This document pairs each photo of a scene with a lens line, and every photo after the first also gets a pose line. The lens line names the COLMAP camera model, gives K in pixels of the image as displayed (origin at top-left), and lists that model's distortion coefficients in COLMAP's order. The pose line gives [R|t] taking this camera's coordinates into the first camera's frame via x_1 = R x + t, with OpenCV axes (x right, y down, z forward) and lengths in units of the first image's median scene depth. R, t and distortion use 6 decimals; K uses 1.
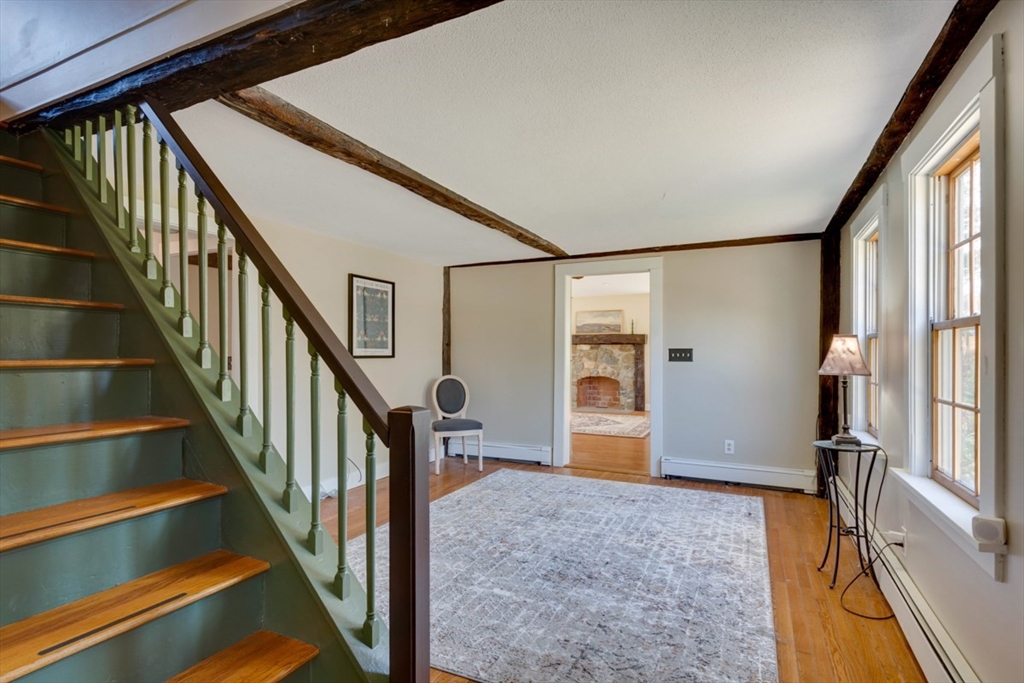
lens RADIAL K [[511.4, 0, 509.5], [0, 511.4, 352.7], [0, 0, 1]] dist [0.020653, -0.014185]
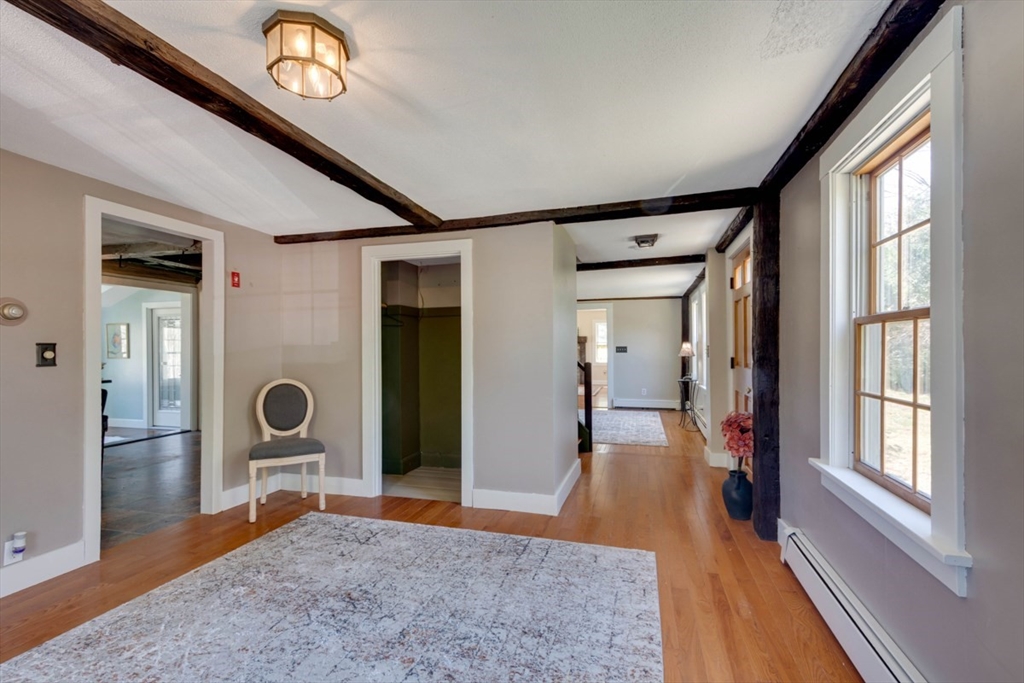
lens RADIAL K [[447.6, 0, 510.9], [0, 447.6, 353.9], [0, 0, 1]] dist [0.027534, -0.000064]
pose [[0.987731, -0.014344, 0.155505, -0.490345], [0.012437, 0.999835, 0.013233, -0.009018], [-0.155669, -0.011136, 0.987746, -0.915235]]
